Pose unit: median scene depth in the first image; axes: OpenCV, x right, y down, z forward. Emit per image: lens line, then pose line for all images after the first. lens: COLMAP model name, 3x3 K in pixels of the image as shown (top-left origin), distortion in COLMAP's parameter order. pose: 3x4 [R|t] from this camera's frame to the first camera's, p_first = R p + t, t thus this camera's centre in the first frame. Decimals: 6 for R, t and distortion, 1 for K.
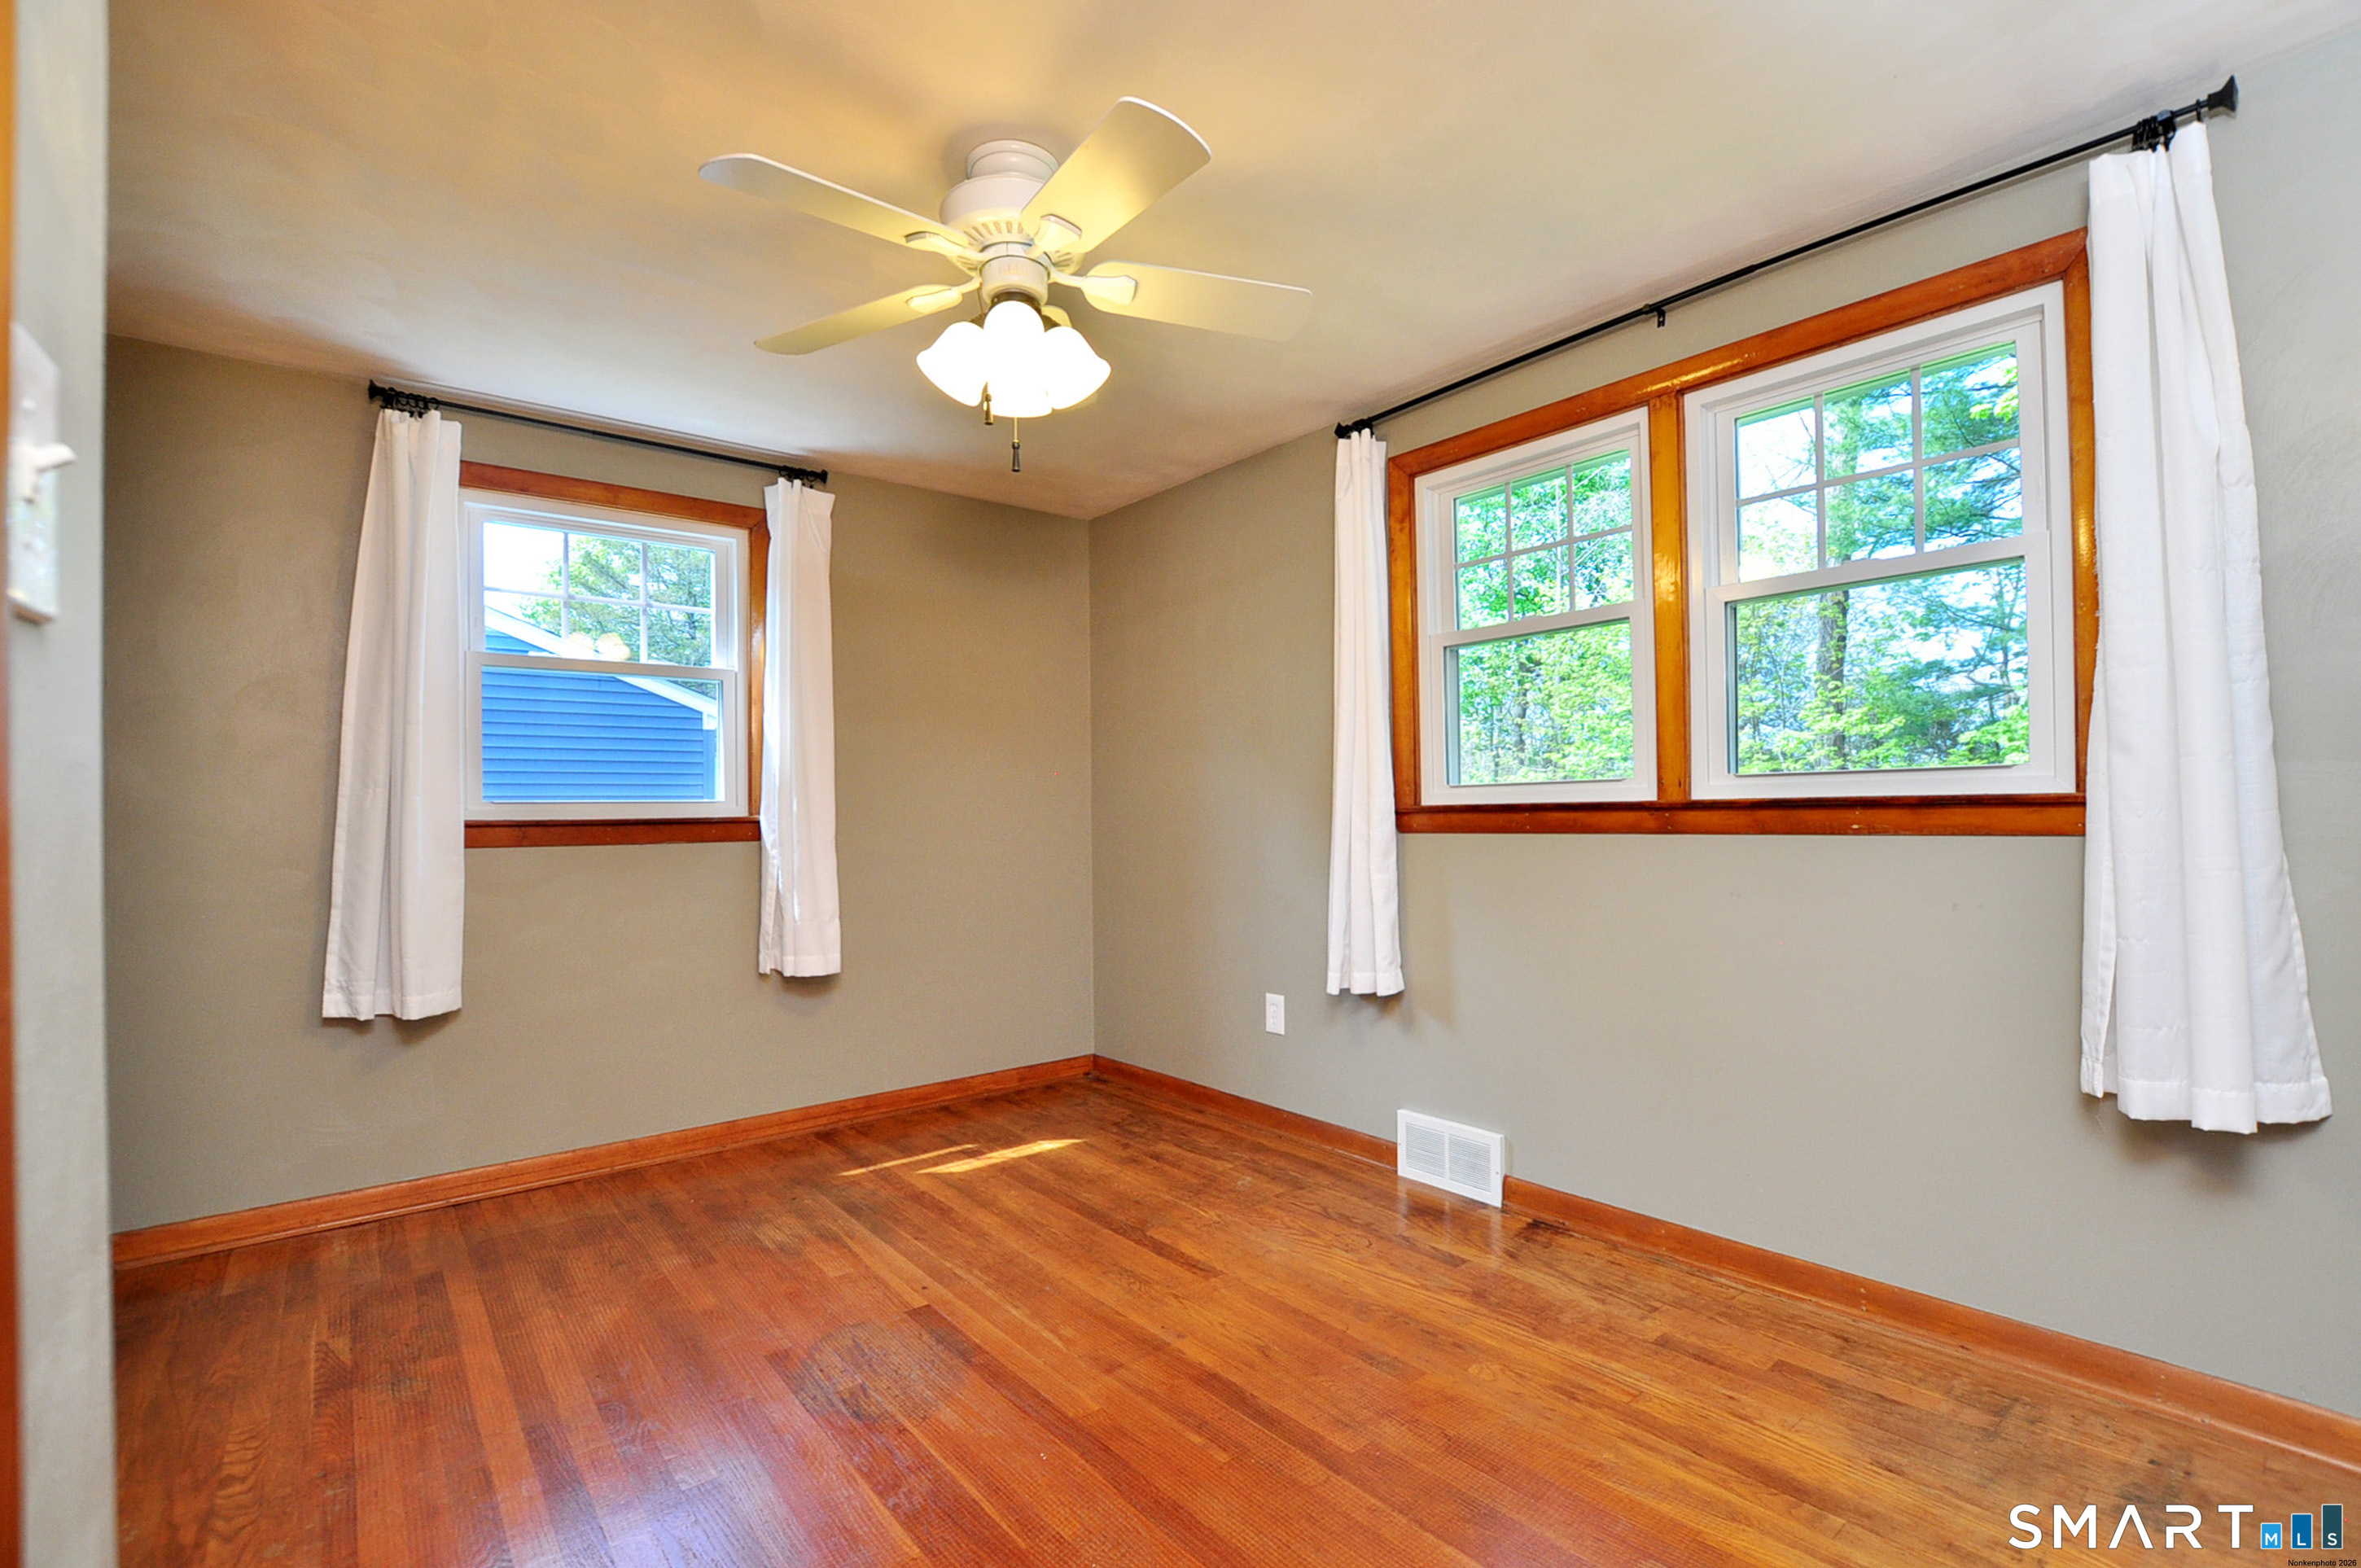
lens RADIAL K [[1029.2, 0, 1178.5], [0, 1029.2, 805.9], [0, 0, 1]] dist [-0.025427, 0.000097]
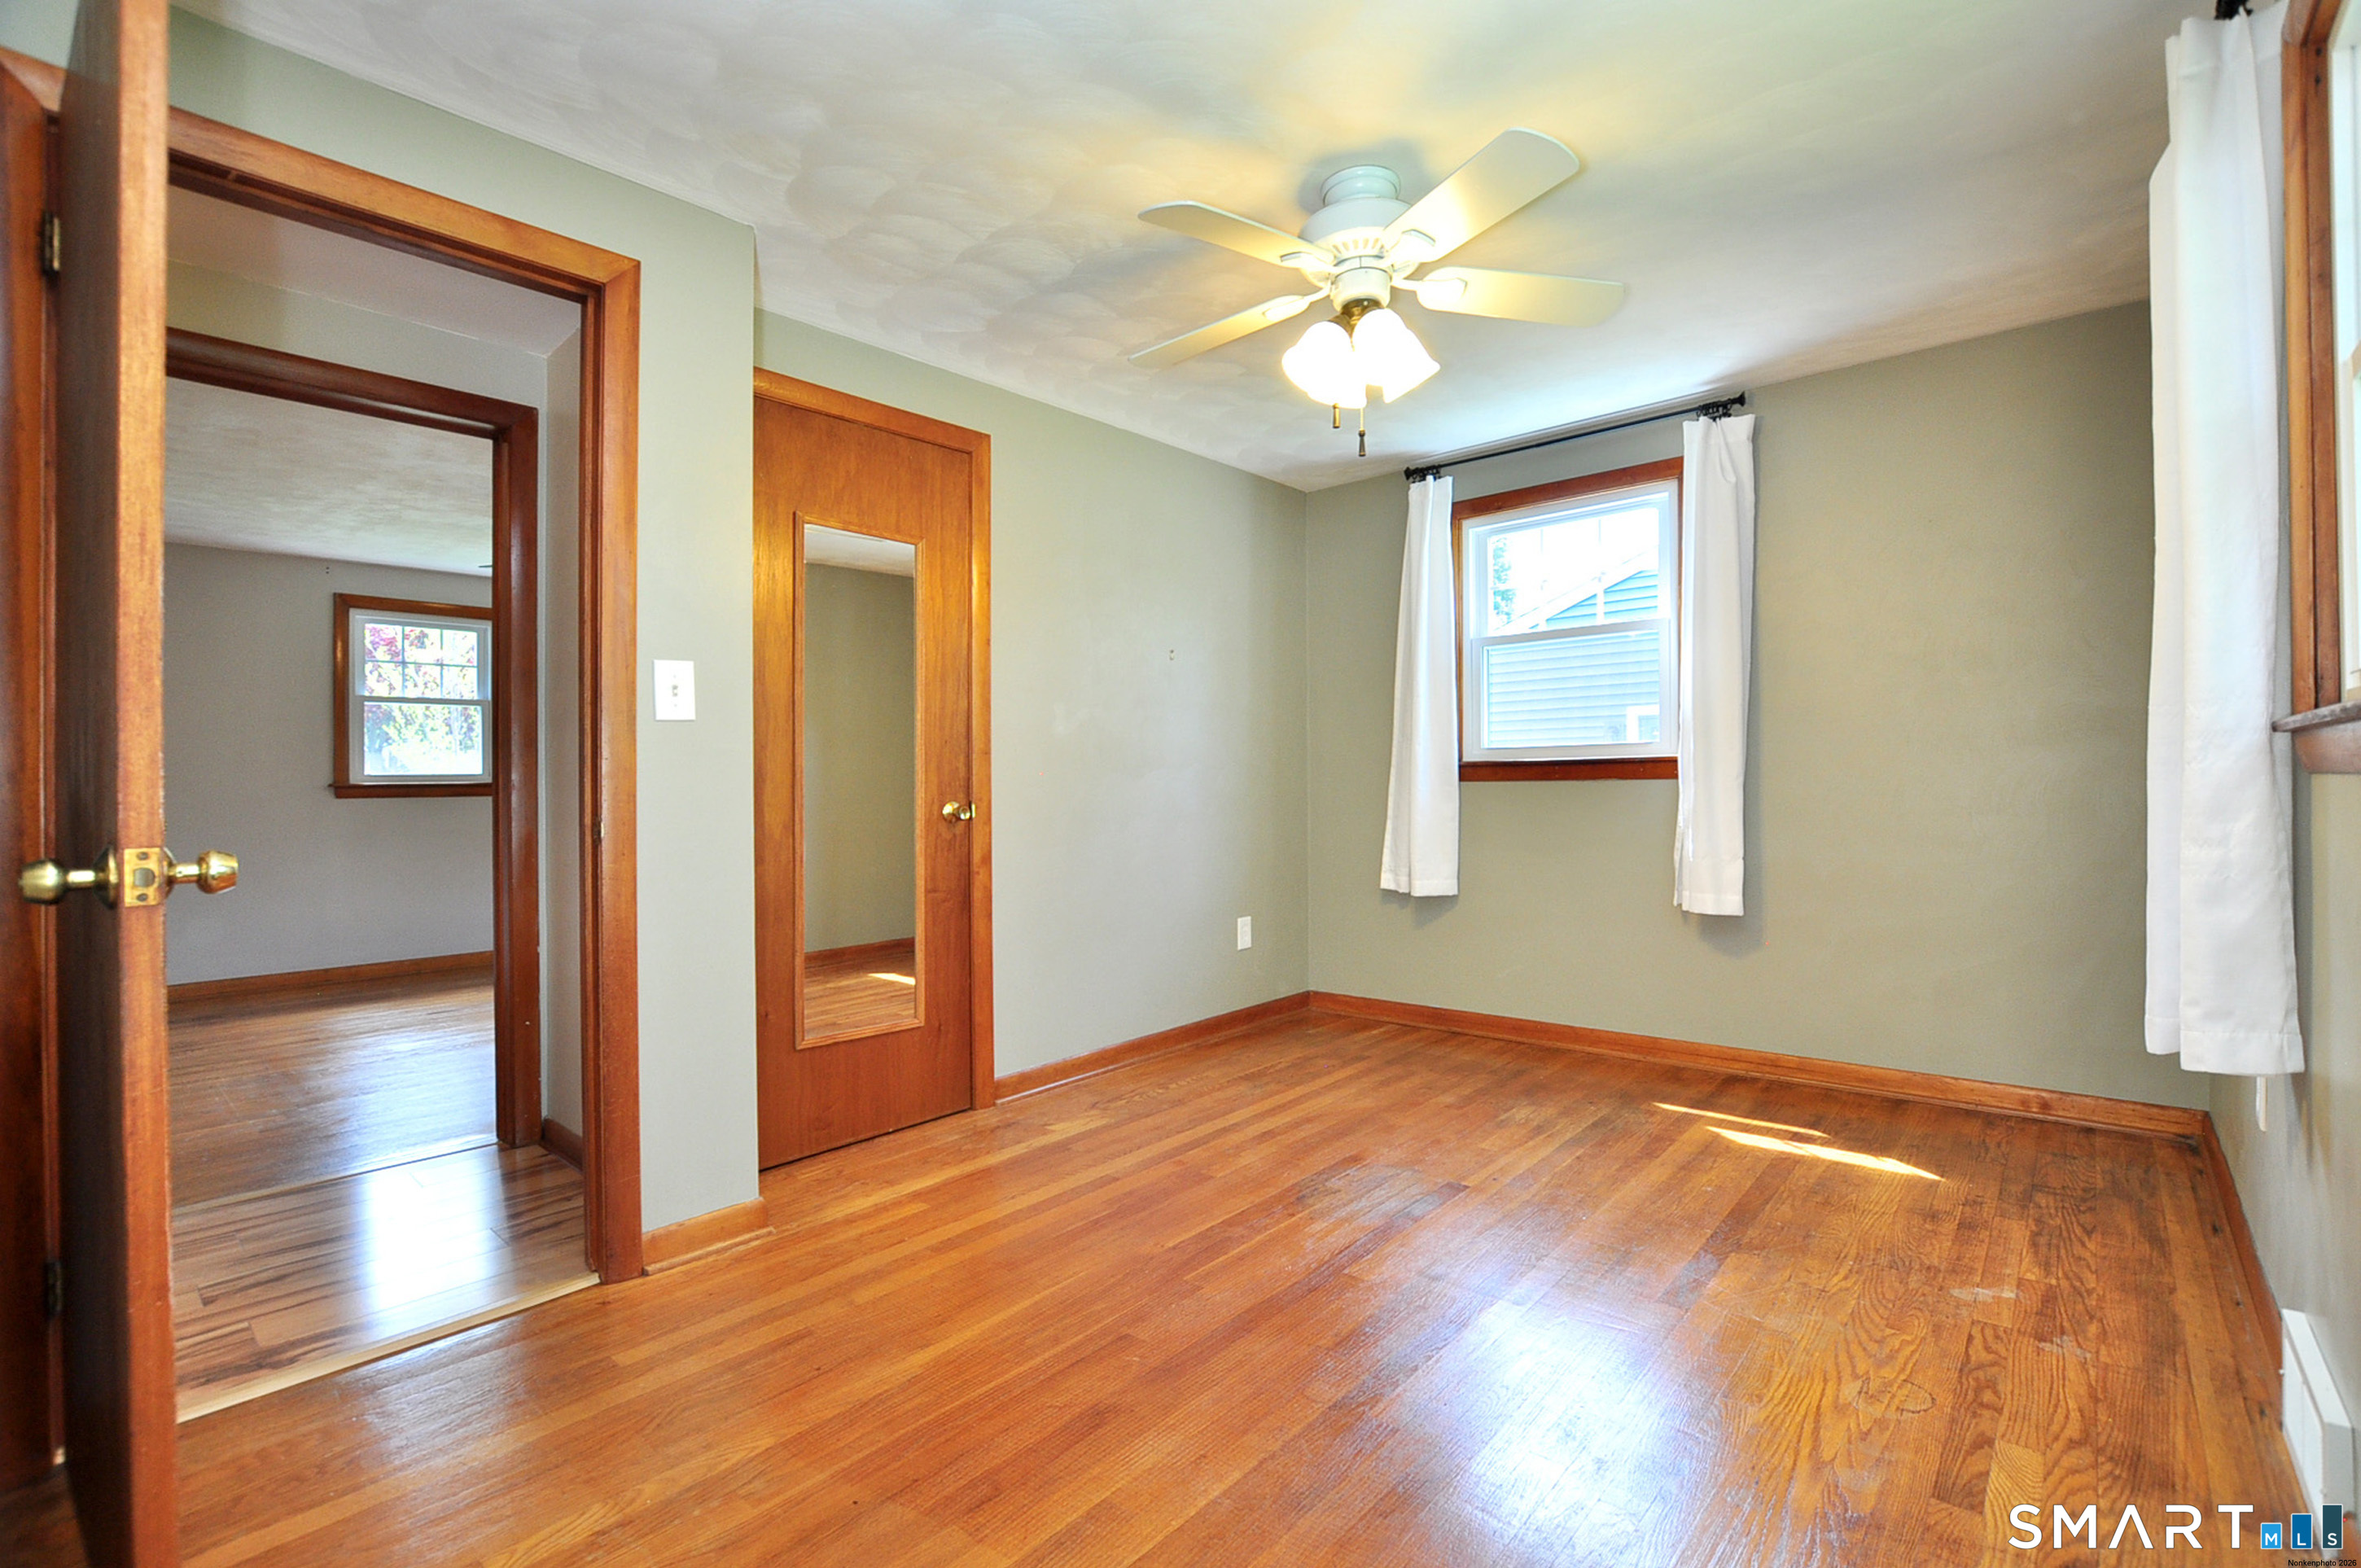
lens RADIAL K [[1029.2, 0, 1197.4], [0, 1029.2, 782.4], [0, 0, 1]] dist [-0.025427, 0.000097]
pose [[0.179601, 0.012049, -0.983666, 0.599468], [0.024072, 0.999572, 0.016639, 0.010409], [0.983445, -0.026667, 0.179234, 0.377113]]
